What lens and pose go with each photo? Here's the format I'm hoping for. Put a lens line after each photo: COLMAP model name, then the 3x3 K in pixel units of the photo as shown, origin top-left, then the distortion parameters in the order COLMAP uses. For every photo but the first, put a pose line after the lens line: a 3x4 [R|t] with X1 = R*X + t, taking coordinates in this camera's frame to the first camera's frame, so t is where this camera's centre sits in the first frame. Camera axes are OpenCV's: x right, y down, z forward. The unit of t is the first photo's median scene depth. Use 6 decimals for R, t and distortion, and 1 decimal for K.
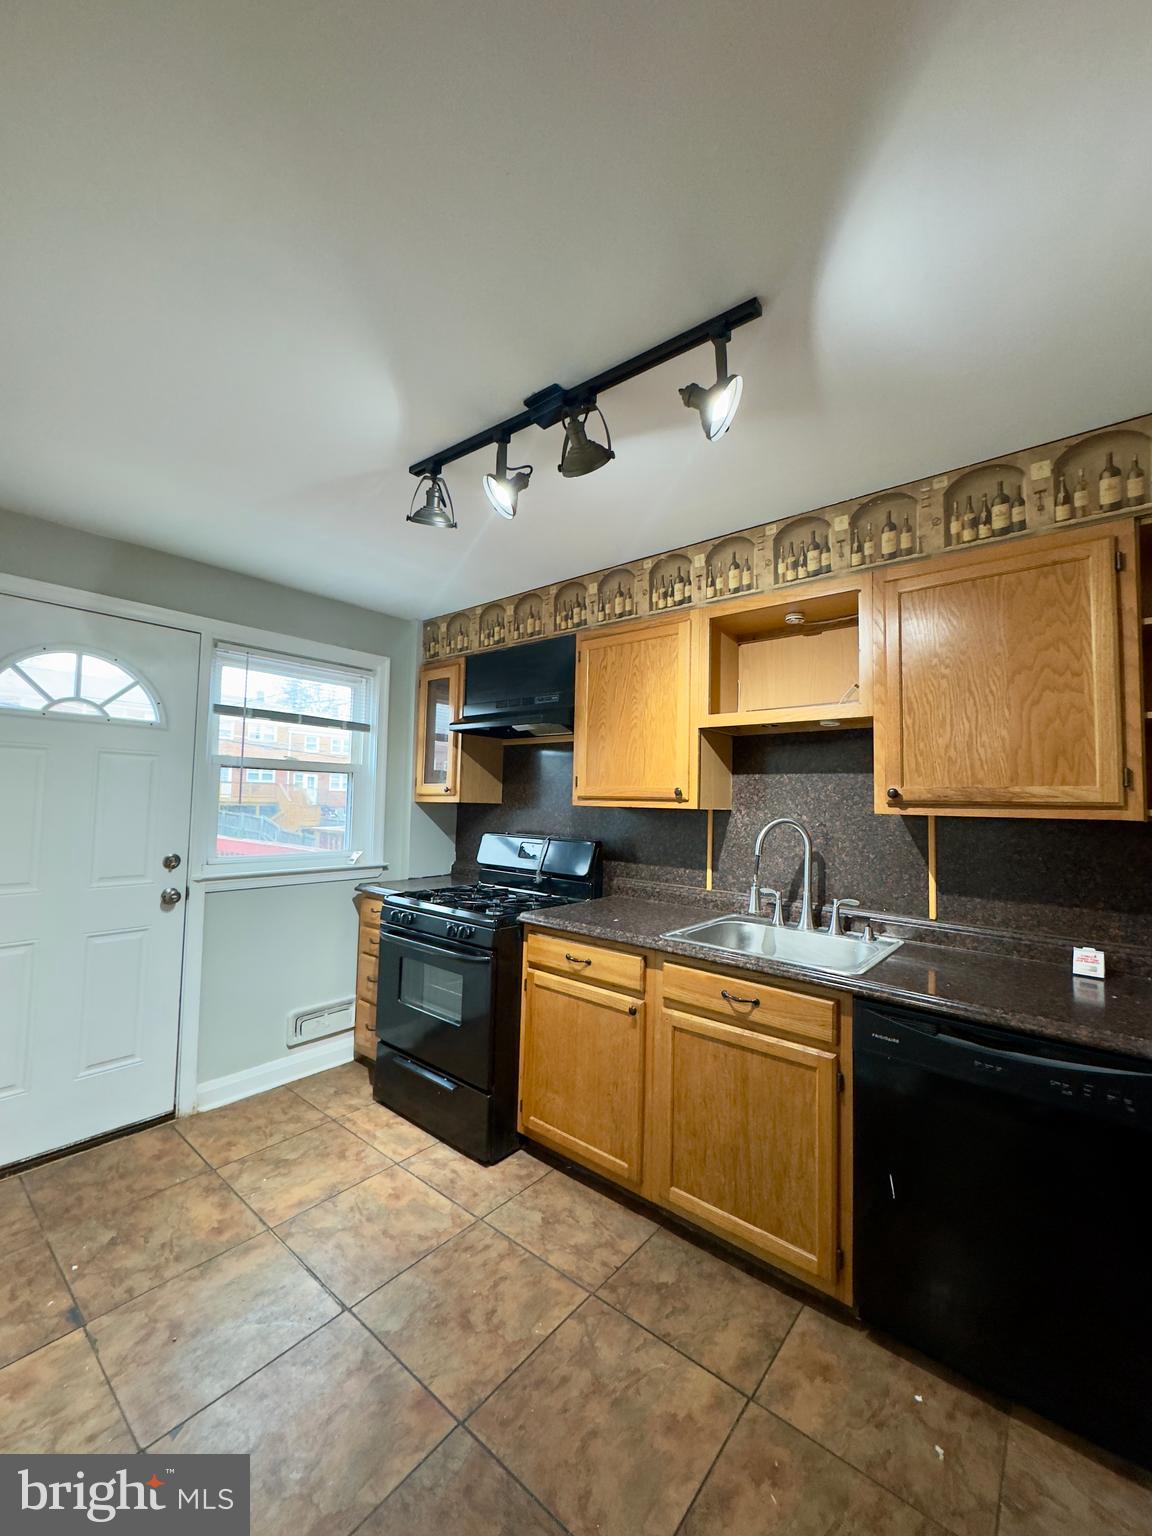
lens RADIAL K [[613.7, 0, 578.3], [0, 613.7, 762.2], [0, 0, 1]] dist [-0.000280, 0.000306]
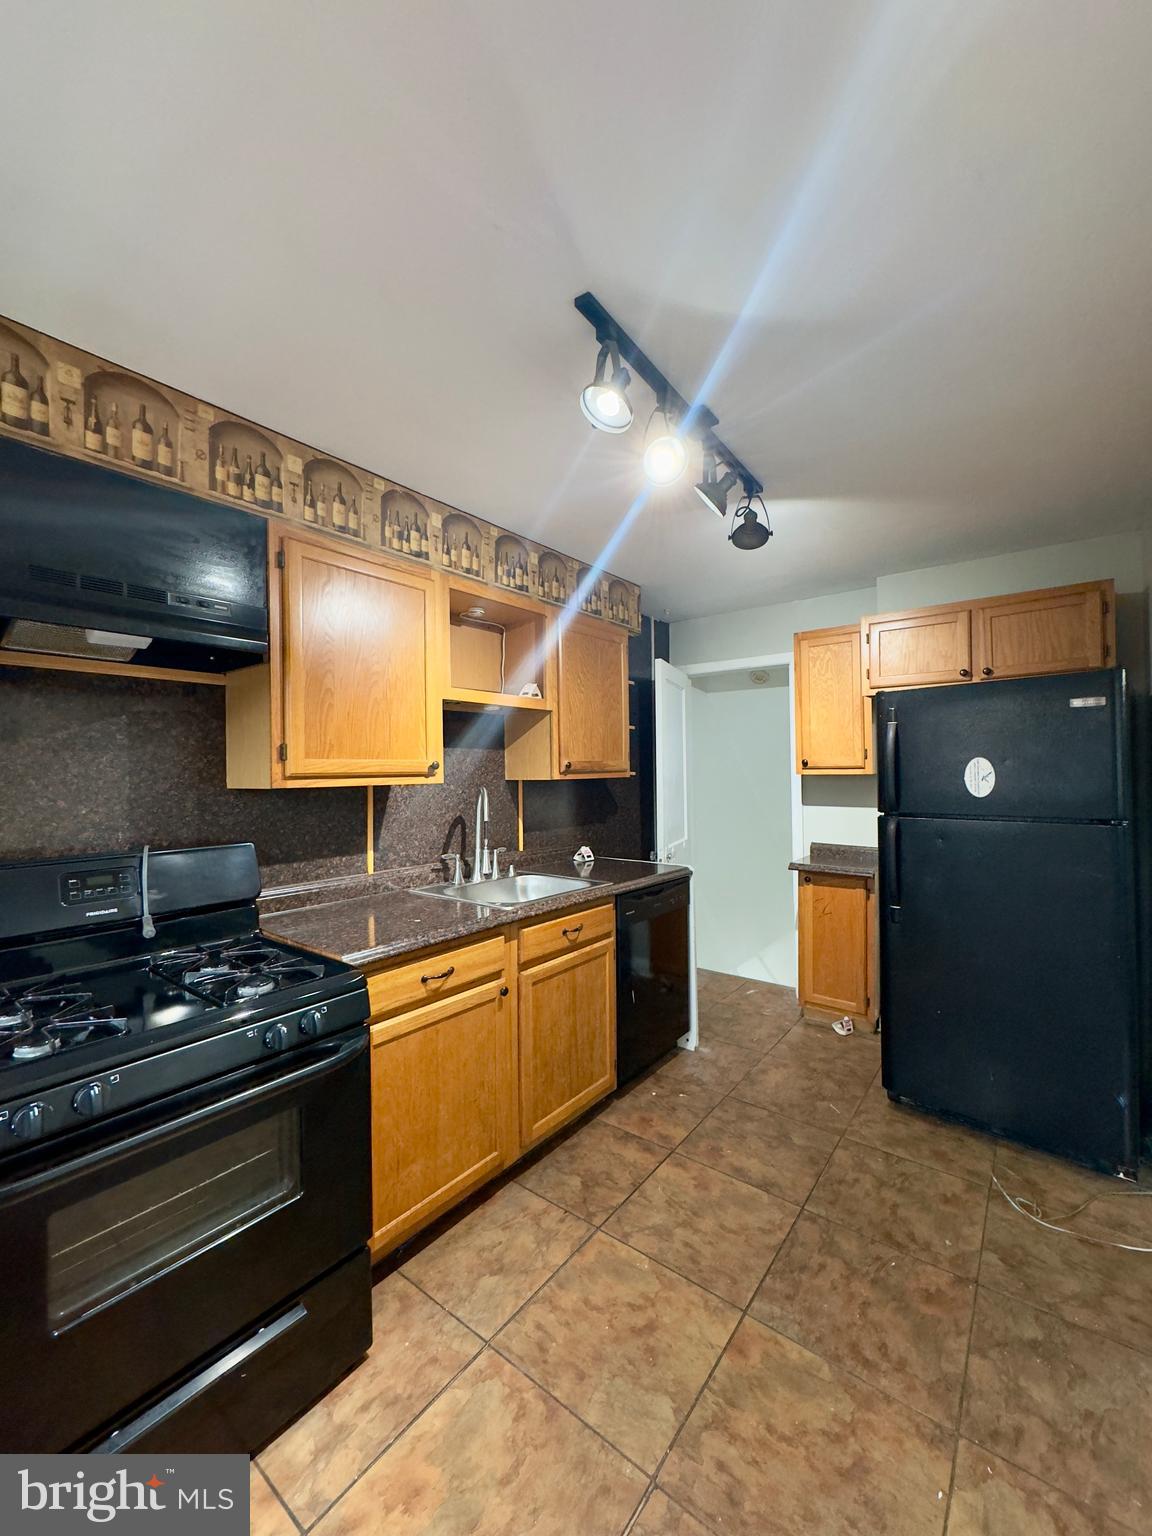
lens RADIAL K [[613.7, 0, 578.3], [0, 613.7, 762.2], [0, 0, 1]] dist [-0.000280, 0.000306]
pose [[-0.034058, -0.009460, 0.999375, -0.860015], [-0.051612, 0.998638, 0.007694, 0.027428], [-0.998086, -0.051318, -0.034499, 0.908666]]
